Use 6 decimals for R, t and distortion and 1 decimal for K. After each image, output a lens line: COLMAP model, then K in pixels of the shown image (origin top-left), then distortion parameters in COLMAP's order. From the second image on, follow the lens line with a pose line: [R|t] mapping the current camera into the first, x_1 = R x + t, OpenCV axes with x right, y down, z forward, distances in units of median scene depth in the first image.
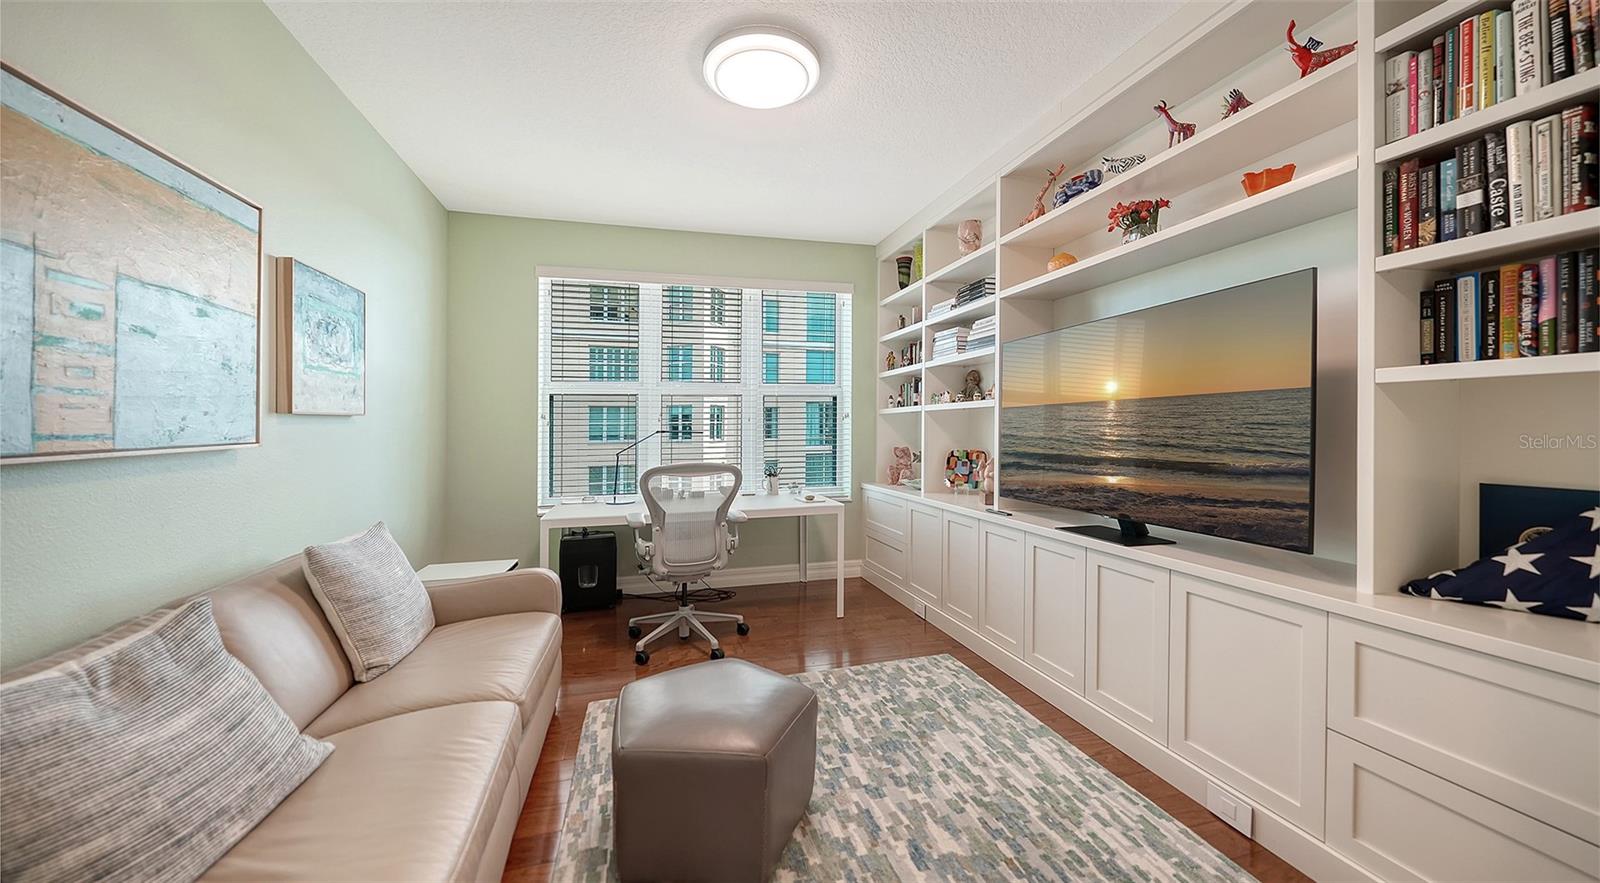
lens RADIAL K [[559.6, 0, 786.4], [0, 559.6, 424.6], [0, 0, 1]] dist [0.000758, -0.000569]
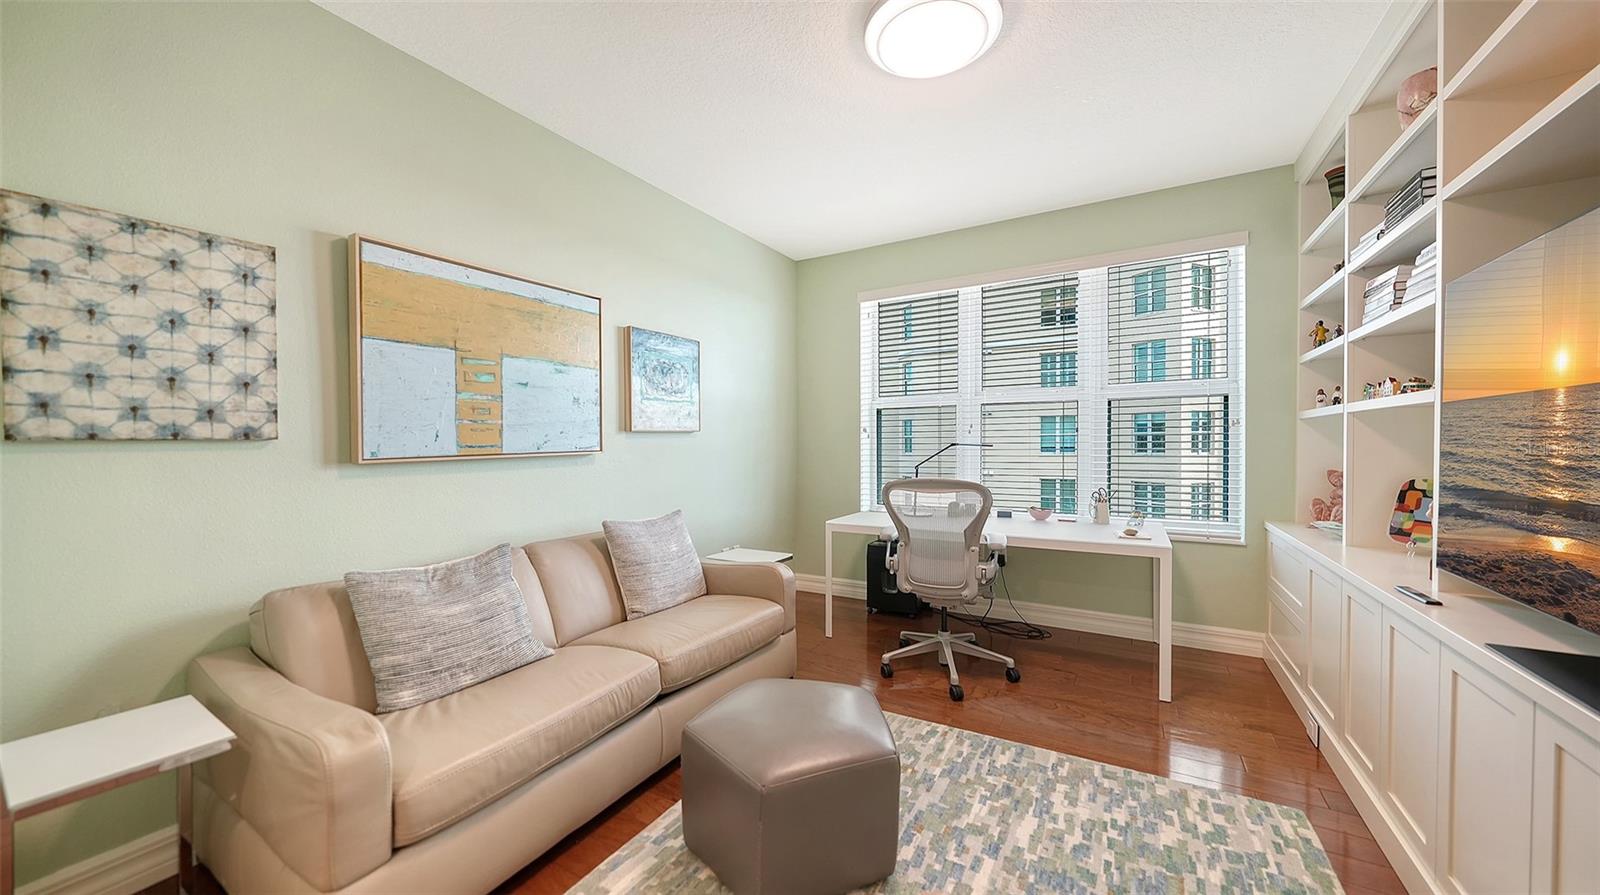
lens RADIAL K [[559.6, 0, 798.5], [0, 559.6, 439.4], [0, 0, 1]] dist [0.000758, -0.000569]
pose [[0.708160, -0.001233, -0.706051, 0.426515], [0.005756, 0.999975, 0.004027, -0.001228], [0.706029, -0.006915, 0.708149, 0.235378]]
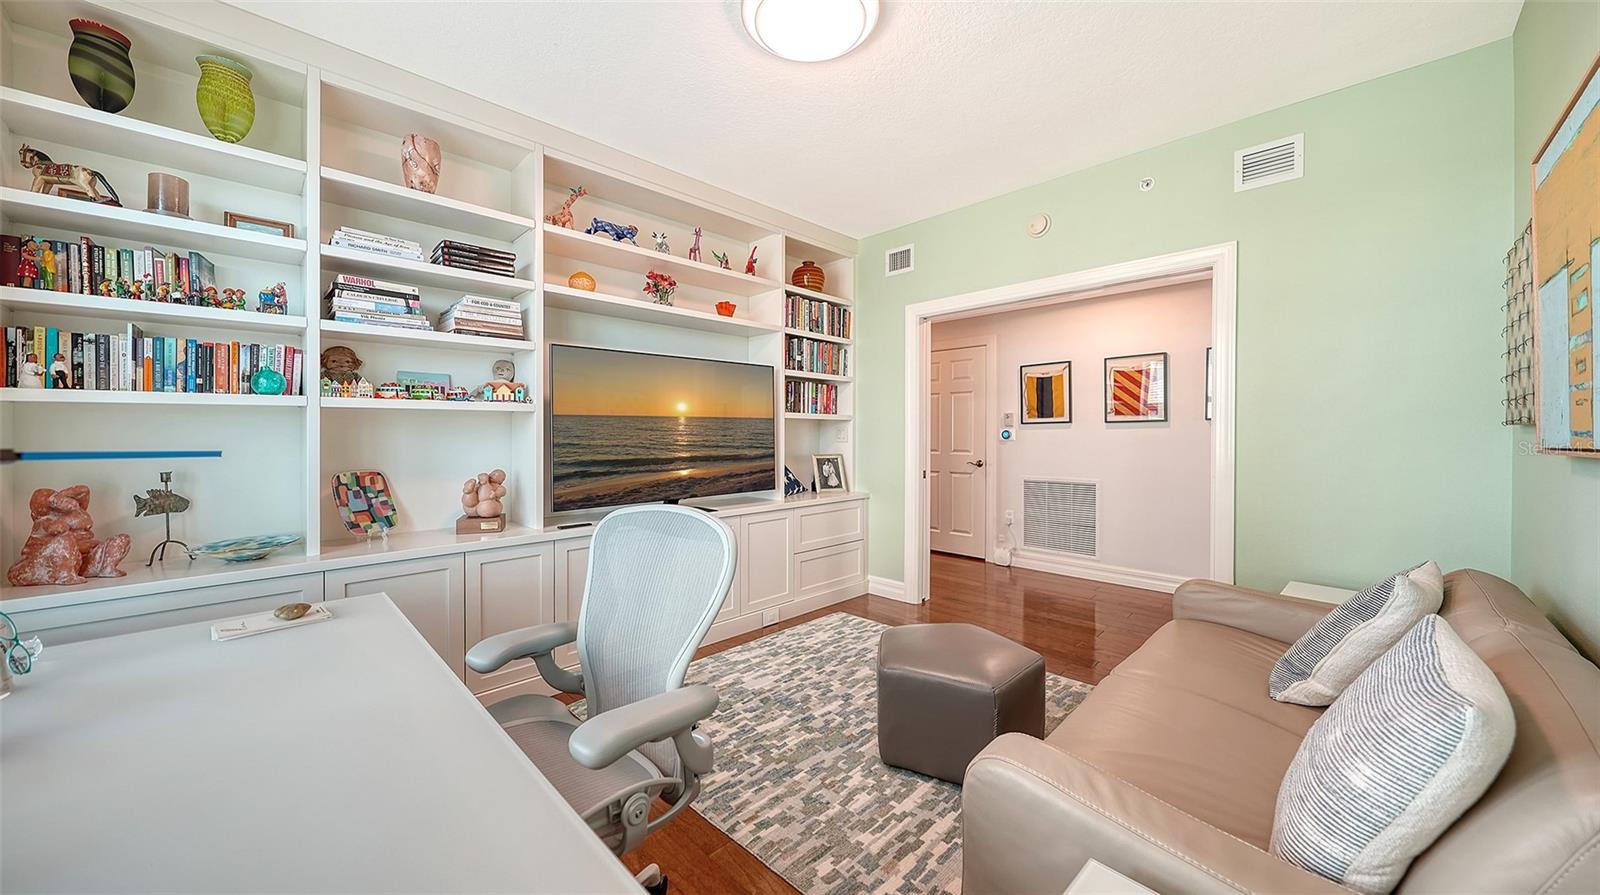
lens RADIAL K [[559.6, 0, 791.0], [0, 559.6, 453.6], [0, 0, 1]] dist [0.000758, -0.000569]
pose [[-0.497844, -0.021169, 0.867008, -0.775039], [0.001898, 0.999673, 0.025498, 0.014596], [-0.867264, 0.014339, -0.497642, 1.451006]]
